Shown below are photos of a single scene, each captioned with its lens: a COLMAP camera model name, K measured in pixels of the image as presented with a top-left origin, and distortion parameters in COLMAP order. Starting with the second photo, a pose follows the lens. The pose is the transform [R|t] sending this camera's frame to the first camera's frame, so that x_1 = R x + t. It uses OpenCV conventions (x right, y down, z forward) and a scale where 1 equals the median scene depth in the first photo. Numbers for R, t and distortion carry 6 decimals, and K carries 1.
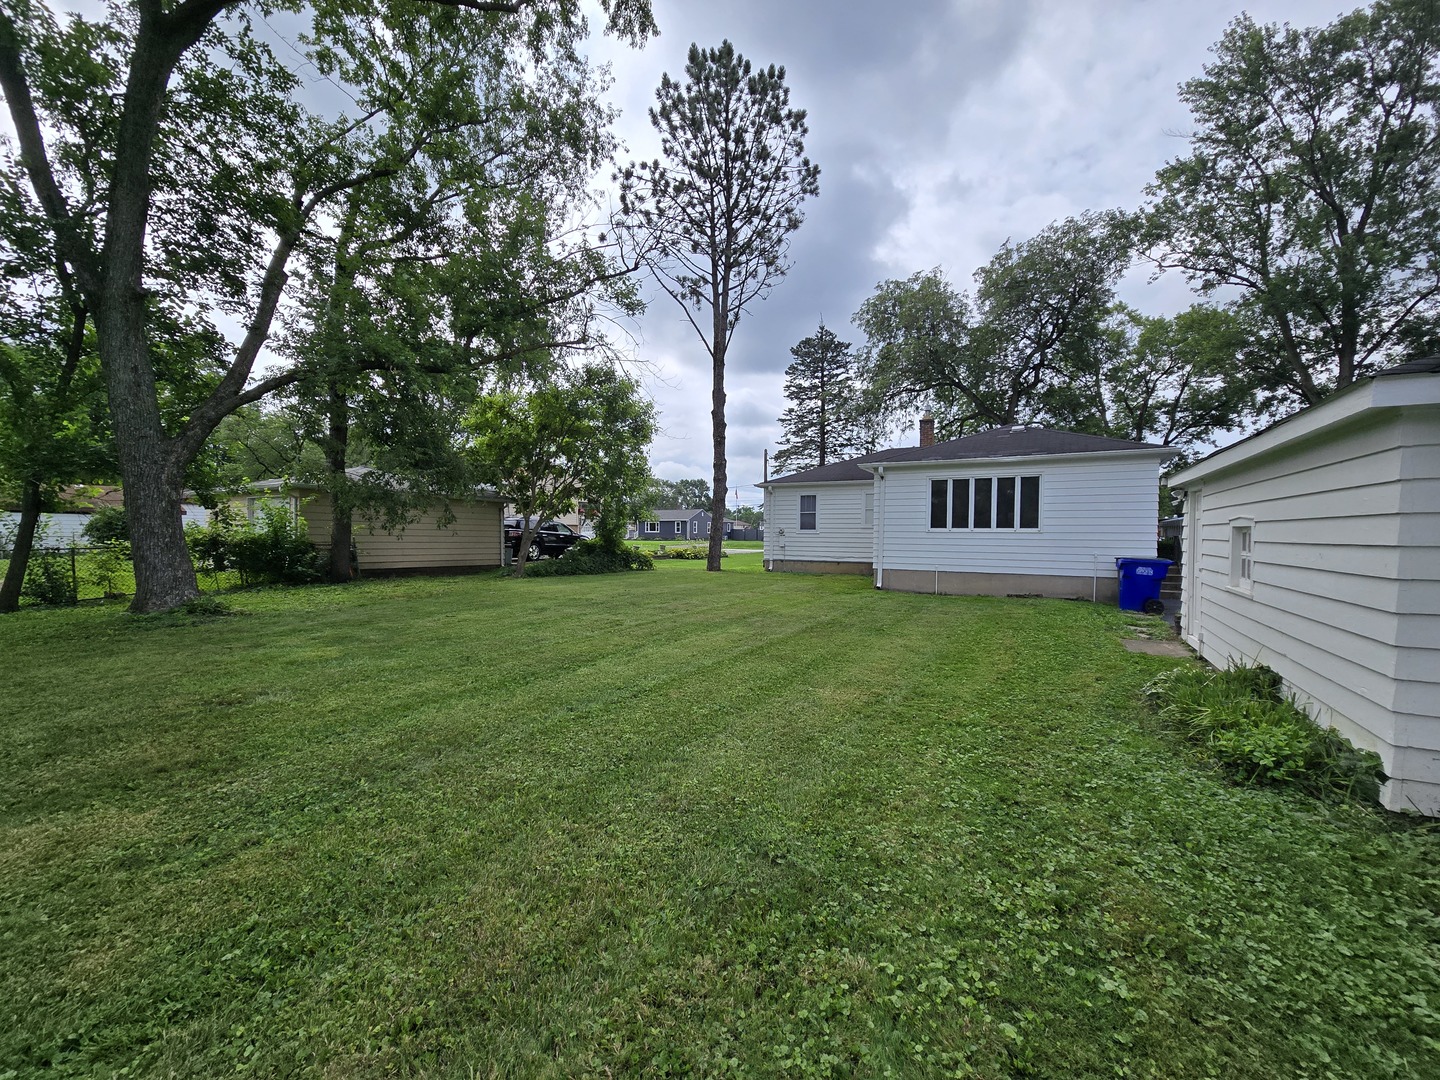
lens RADIAL K [[589.3, 0, 707.1], [0, 589.3, 550.3], [0, 0, 1]] dist [-0.000757, 0.000294]
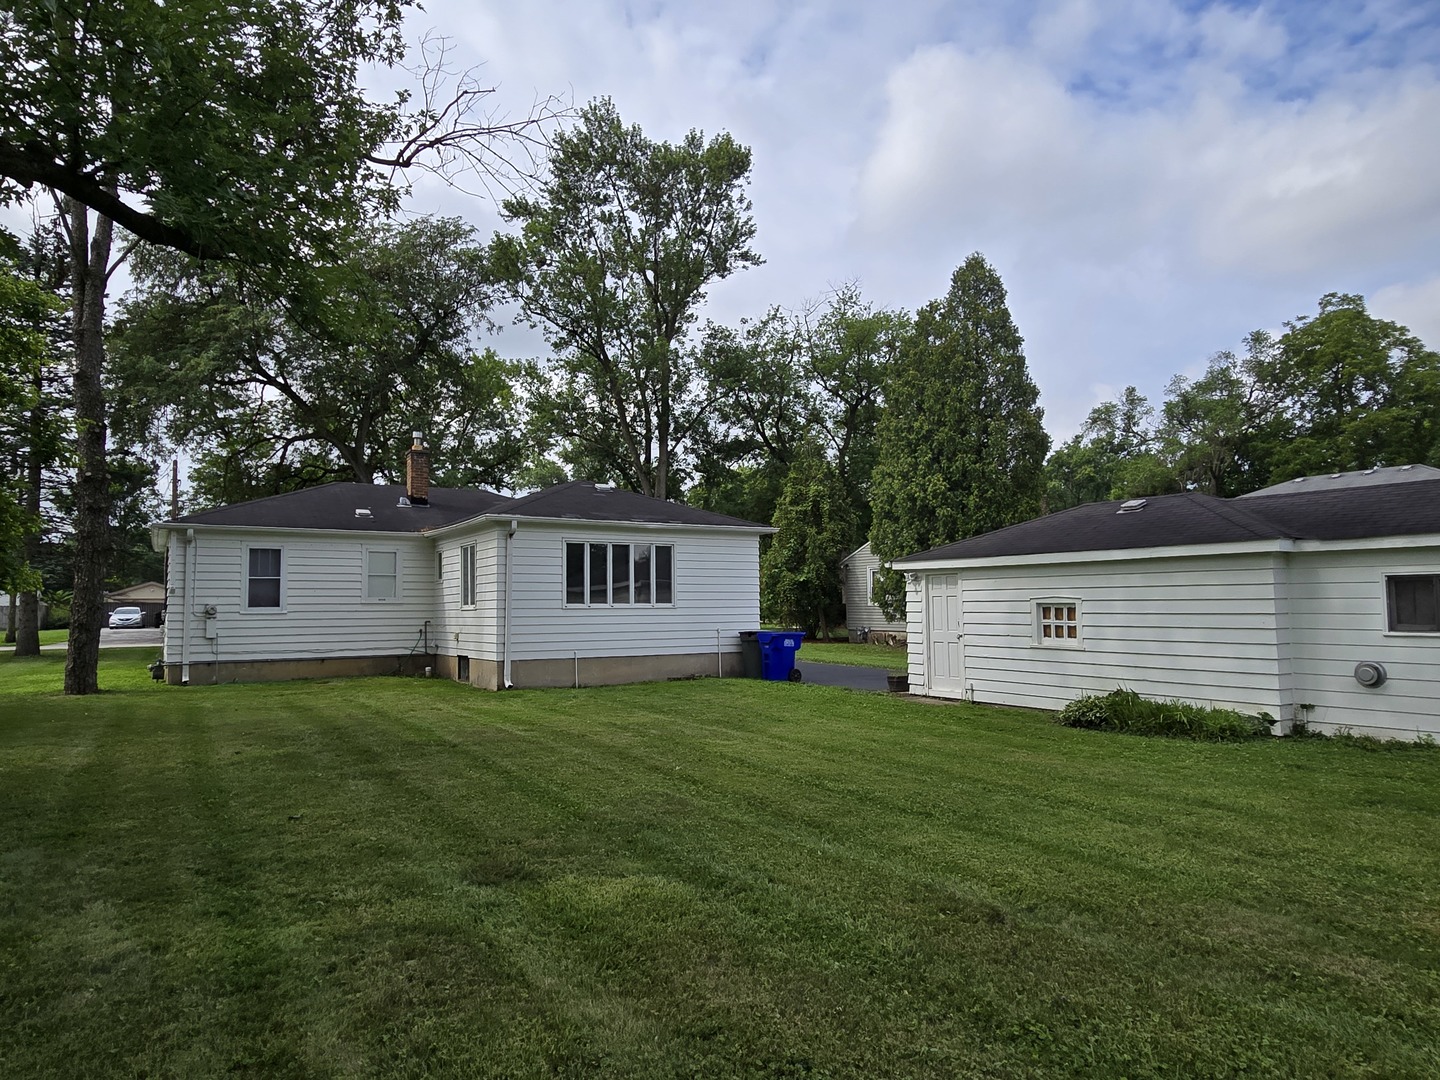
lens RADIAL K [[876.2, 0, 719.5], [0, 876.2, 568.2], [0, 0, 1]] dist [0.000273, 0.000364]
pose [[0.480900, 0.026765, 0.876367, -0.557320], [0.037106, 0.998017, -0.050842, -0.018129], [-0.875990, 0.056968, 0.478954, 0.263744]]
